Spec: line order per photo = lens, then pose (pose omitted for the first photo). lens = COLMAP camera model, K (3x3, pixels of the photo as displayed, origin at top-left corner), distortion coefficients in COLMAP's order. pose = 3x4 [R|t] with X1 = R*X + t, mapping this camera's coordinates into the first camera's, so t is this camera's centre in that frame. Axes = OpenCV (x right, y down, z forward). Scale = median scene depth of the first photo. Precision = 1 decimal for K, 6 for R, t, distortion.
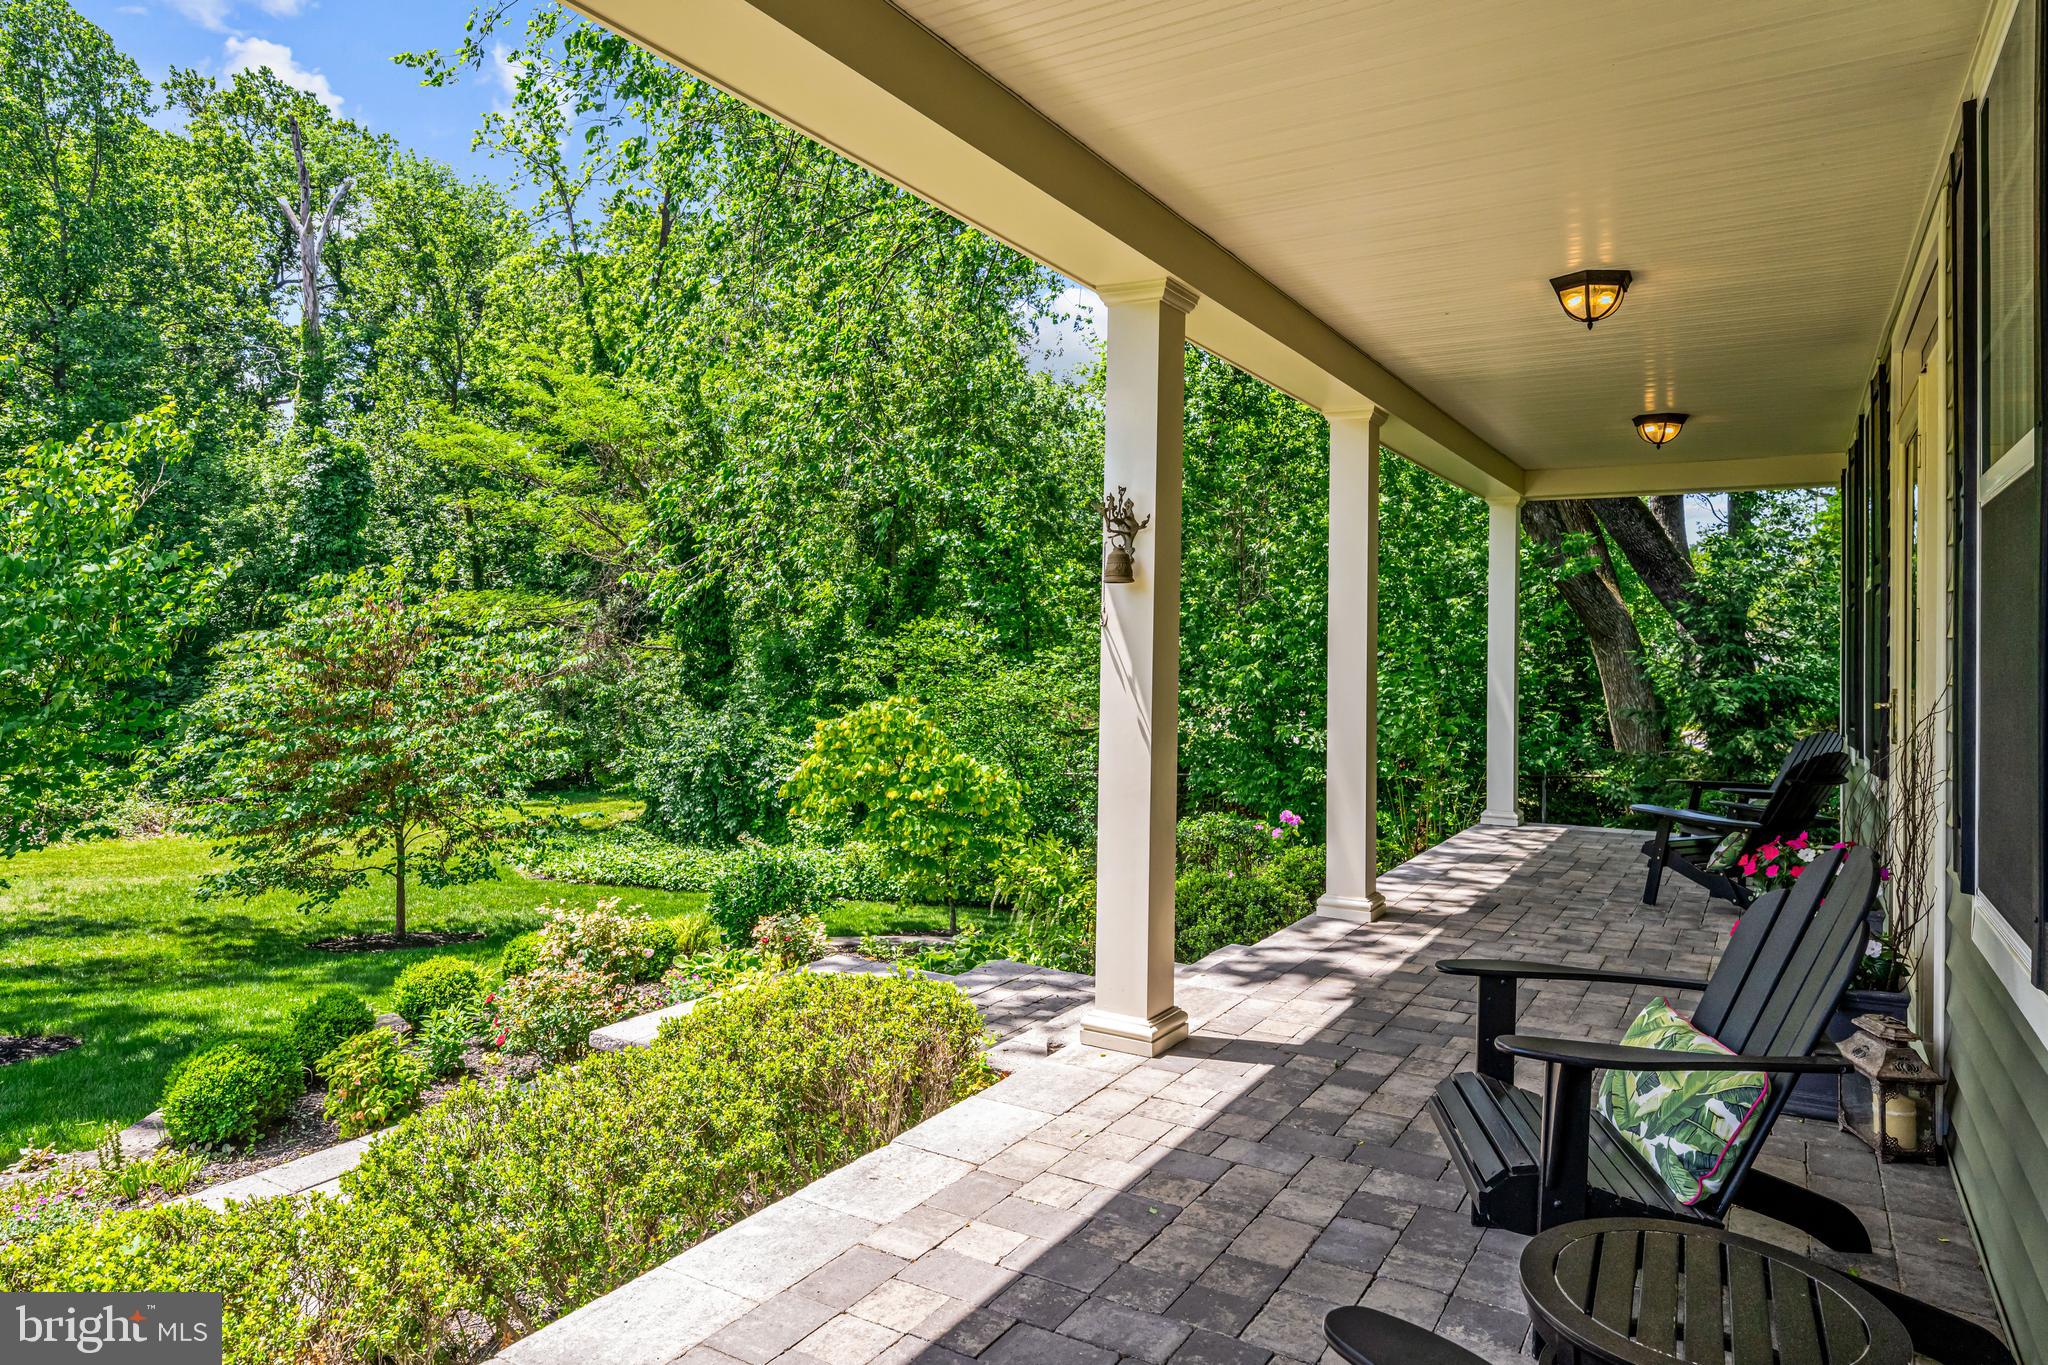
lens RADIAL K [[1220.1, 0, 1048.4], [0, 1220.1, 620.6], [0, 0, 1]] dist [0.001131, 0.003938]
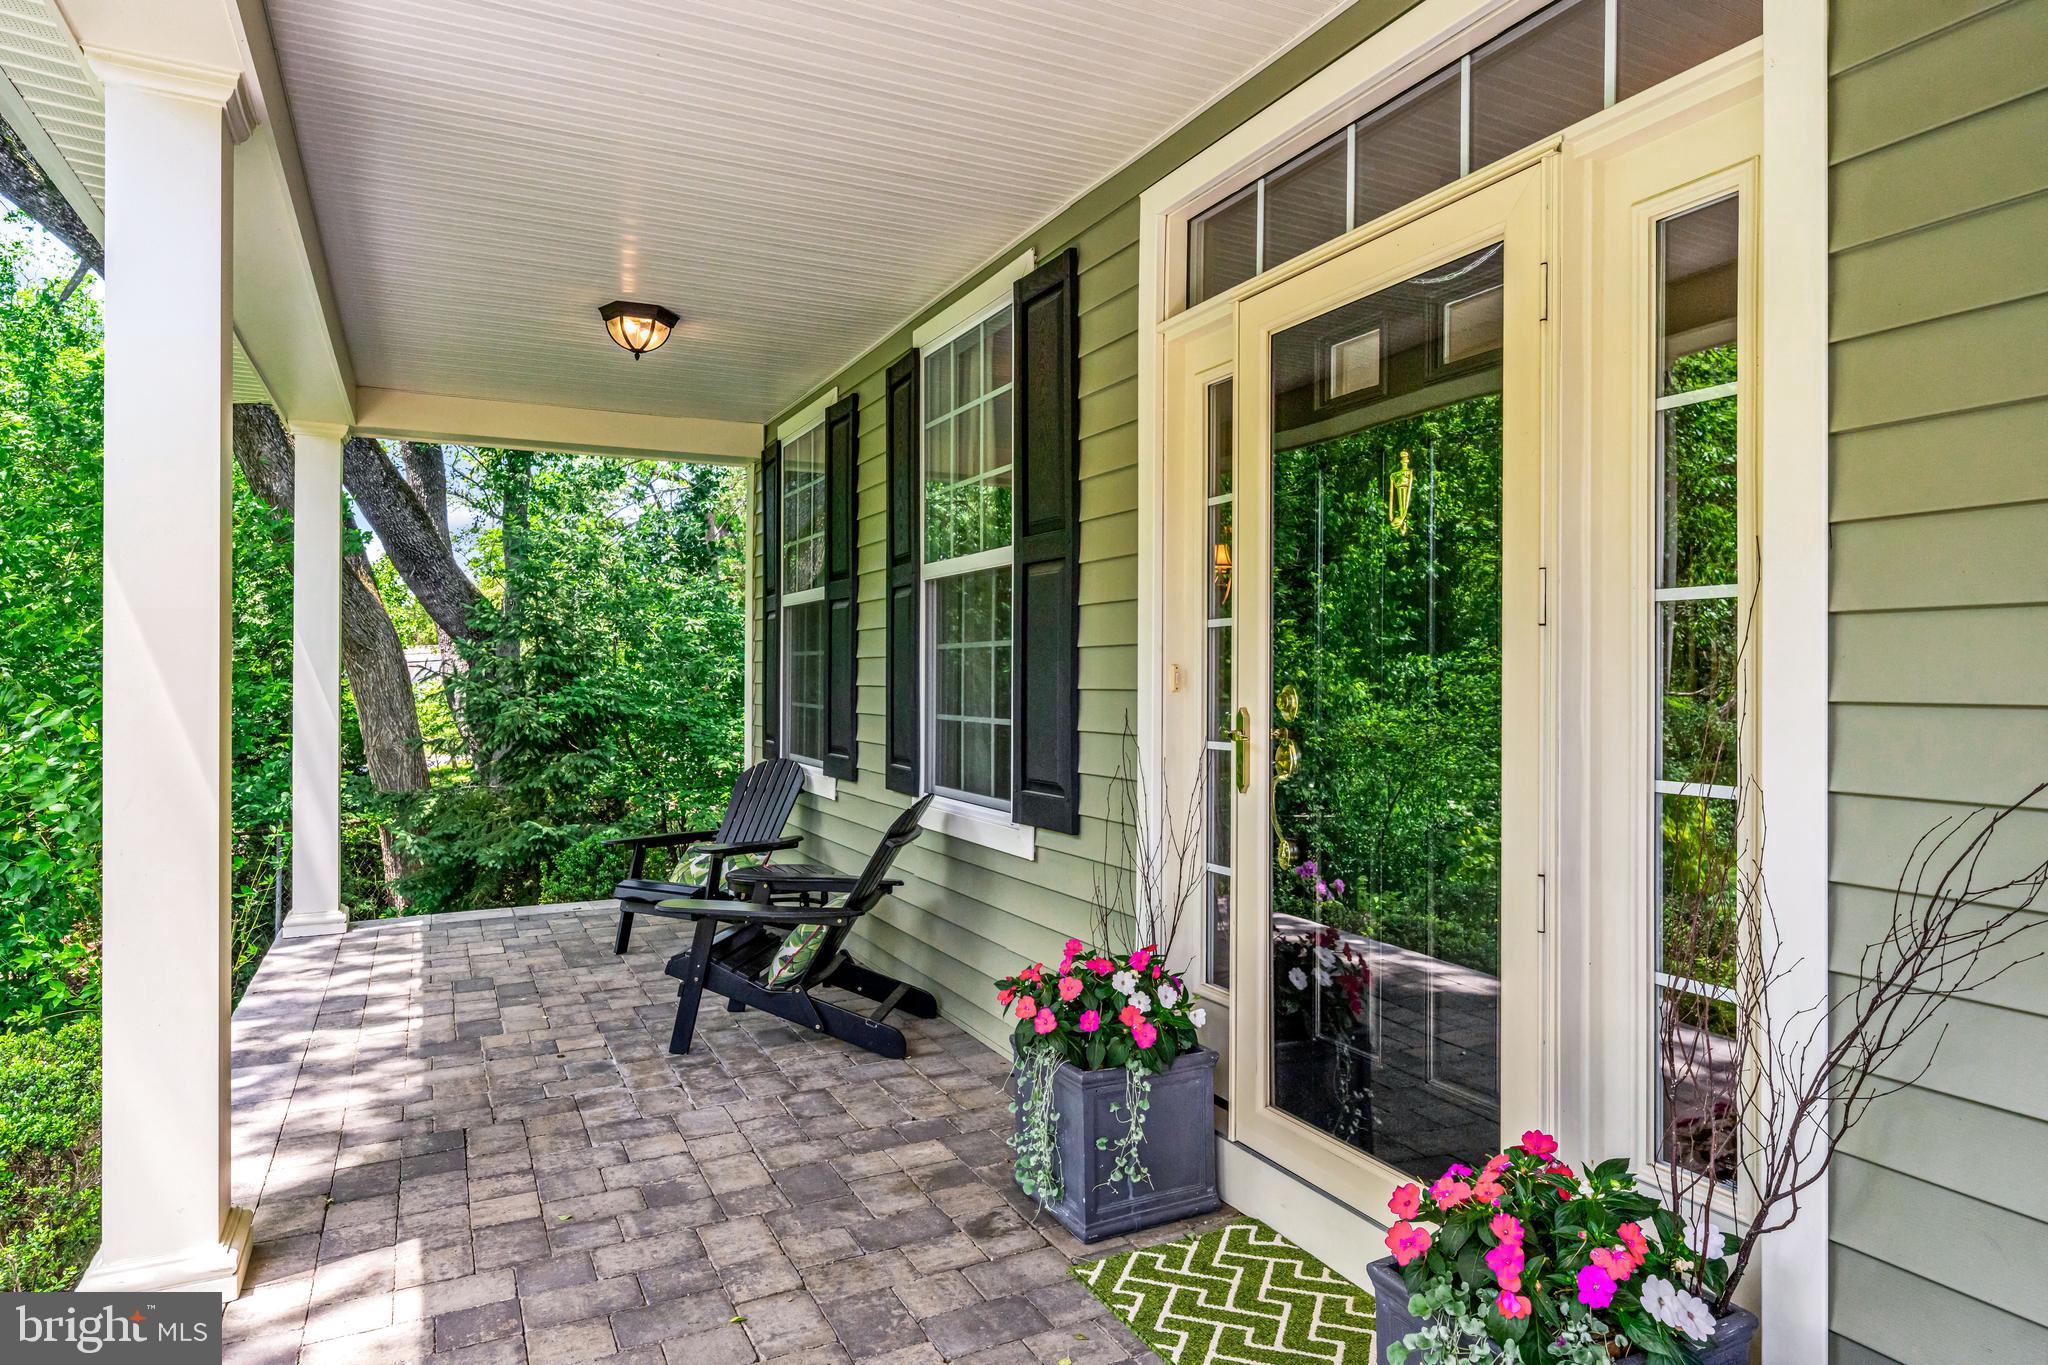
lens RADIAL K [[1220.1, 0, 1043.9], [0, 1220.1, 677.9], [0, 0, 1]] dist [0.001131, 0.003938]
pose [[0.547596, -0.015592, 0.836598, 0.105261], [-0.013281, 0.999538, 0.027322, 0.025625], [-0.836638, -0.026072, 0.547136, 0.813864]]
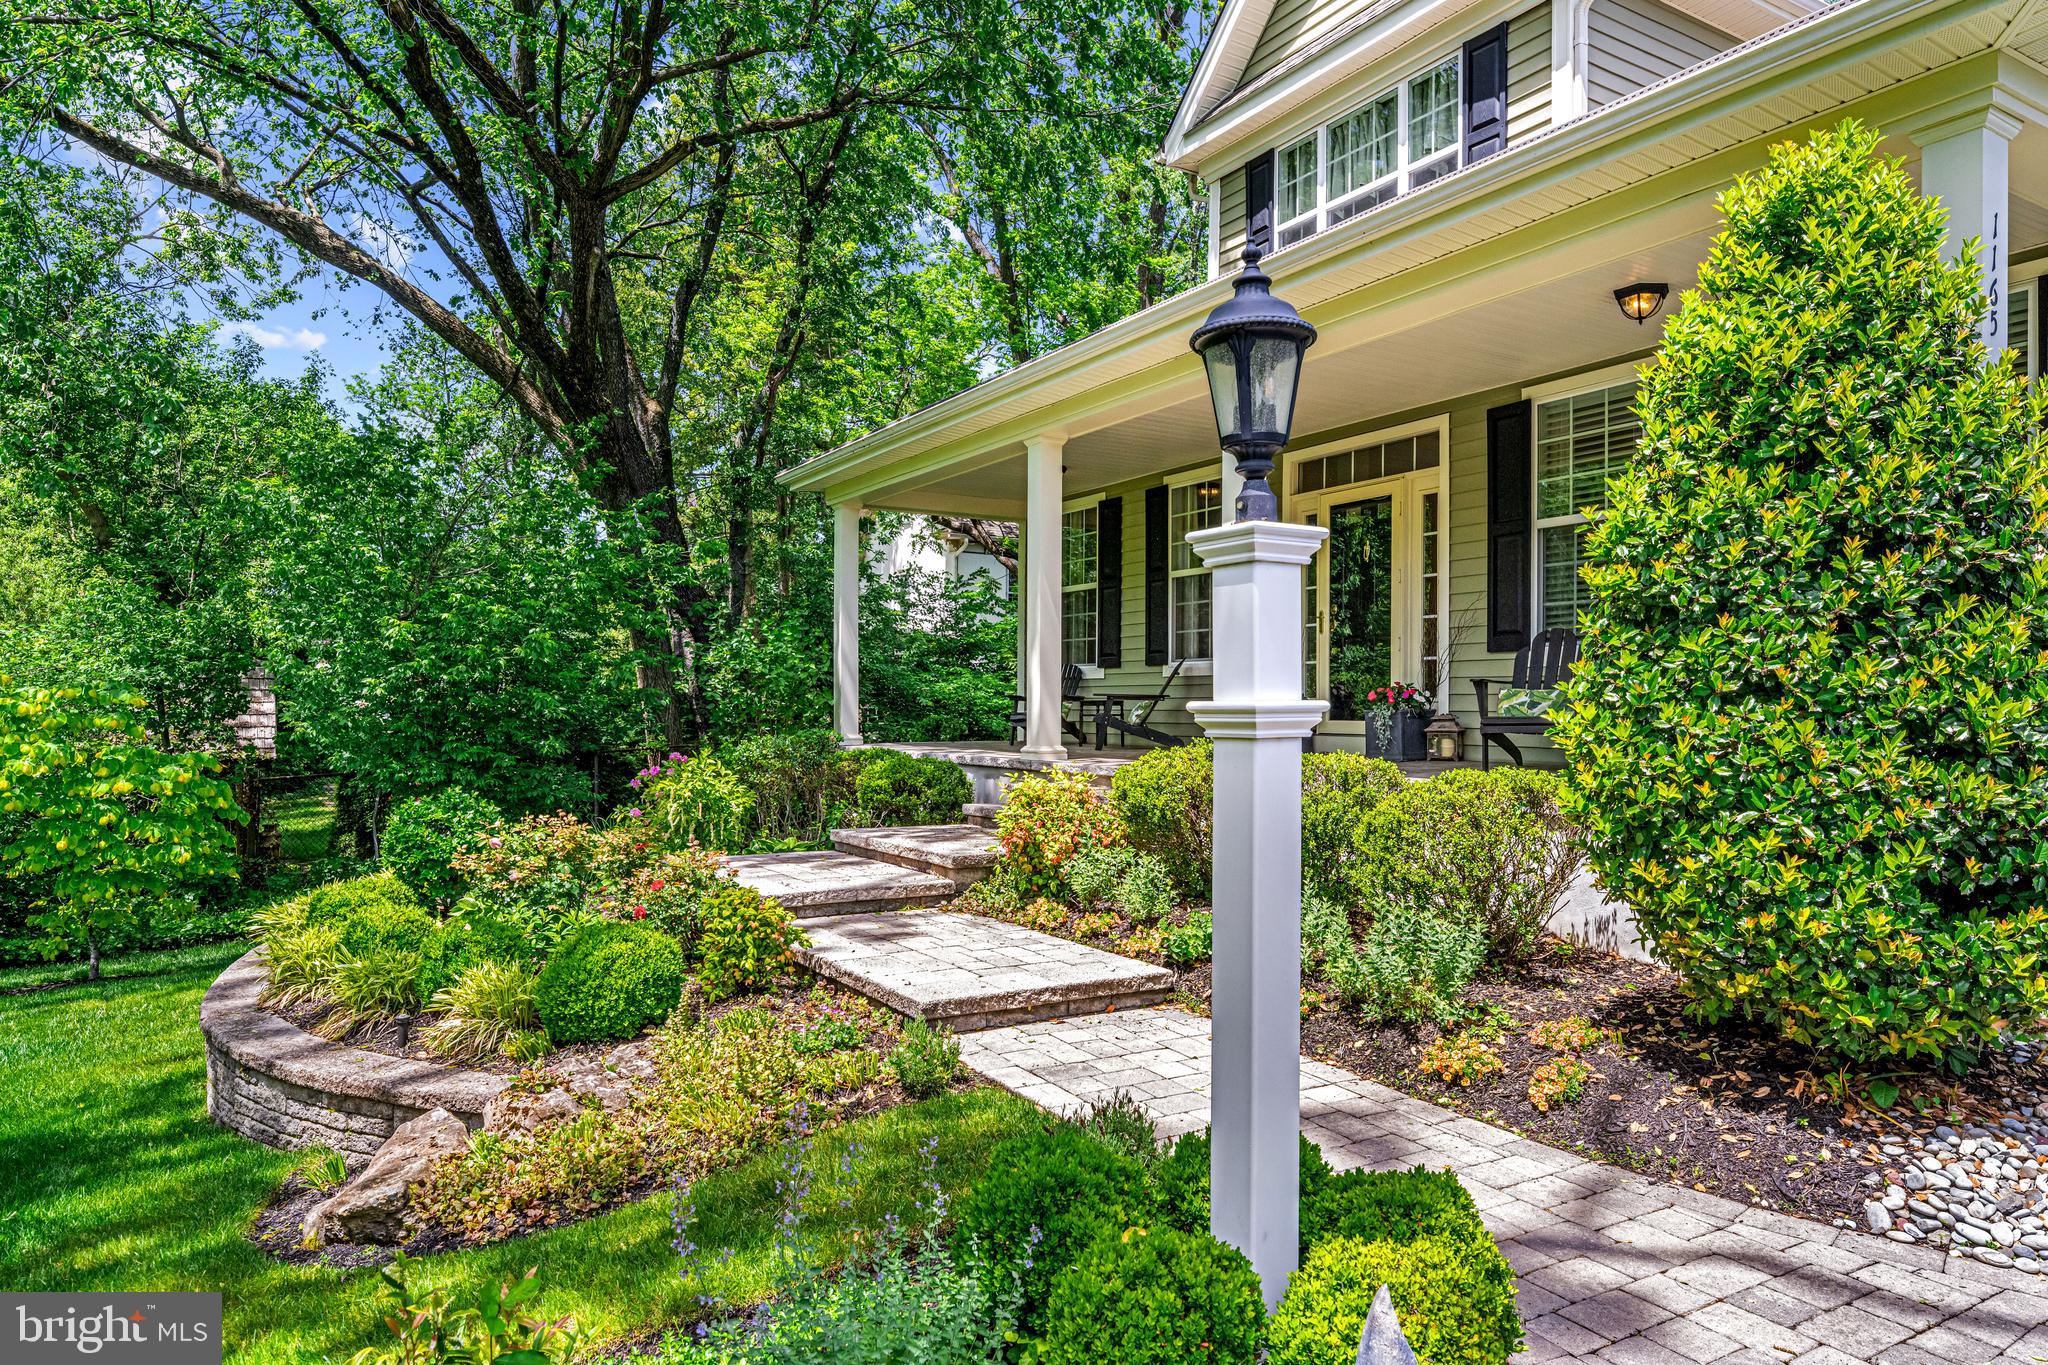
lens RADIAL K [[1303.5, 0, 1018.9], [0, 1303.5, 690.8], [0, 0, 1]] dist [0.008060, -0.000240]
pose [[0.501445, -0.005755, 0.865170, -1.915921], [-0.015298, 0.999763, 0.015517, 0.198018], [-0.865054, -0.021016, 0.501238, 0.284419]]
